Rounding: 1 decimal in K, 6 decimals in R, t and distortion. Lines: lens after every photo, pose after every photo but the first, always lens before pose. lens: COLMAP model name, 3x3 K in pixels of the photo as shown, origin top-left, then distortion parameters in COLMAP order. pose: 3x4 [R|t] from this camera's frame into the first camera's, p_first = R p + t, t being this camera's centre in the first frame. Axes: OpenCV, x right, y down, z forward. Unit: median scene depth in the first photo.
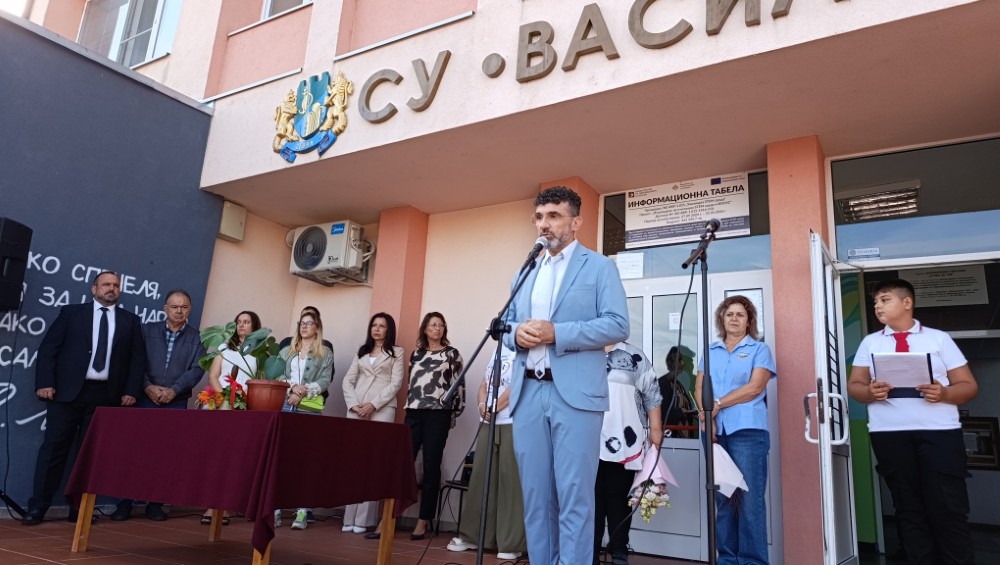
lens RADIAL K [[674.7, 0, 499.5], [0, 674.7, 281.0], [0, 0, 1]] dist [-0.003691, -0.000148]
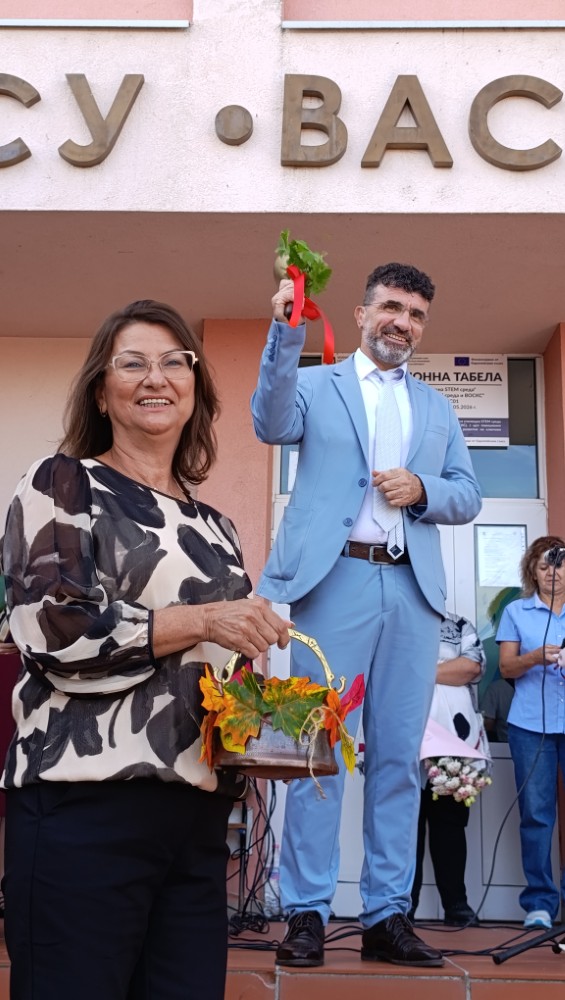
lens RADIAL K [[1317.2, 0, 282.9], [0, 1317.2, 500.4], [0, 0, 1]] dist [0.023253, 0.000000]
pose [[0.863217, 0.091204, 0.496527, -0.512370], [-0.092350, 0.995477, -0.022302, 0.039443], [-0.496315, -0.026603, 0.867735, -0.064463]]
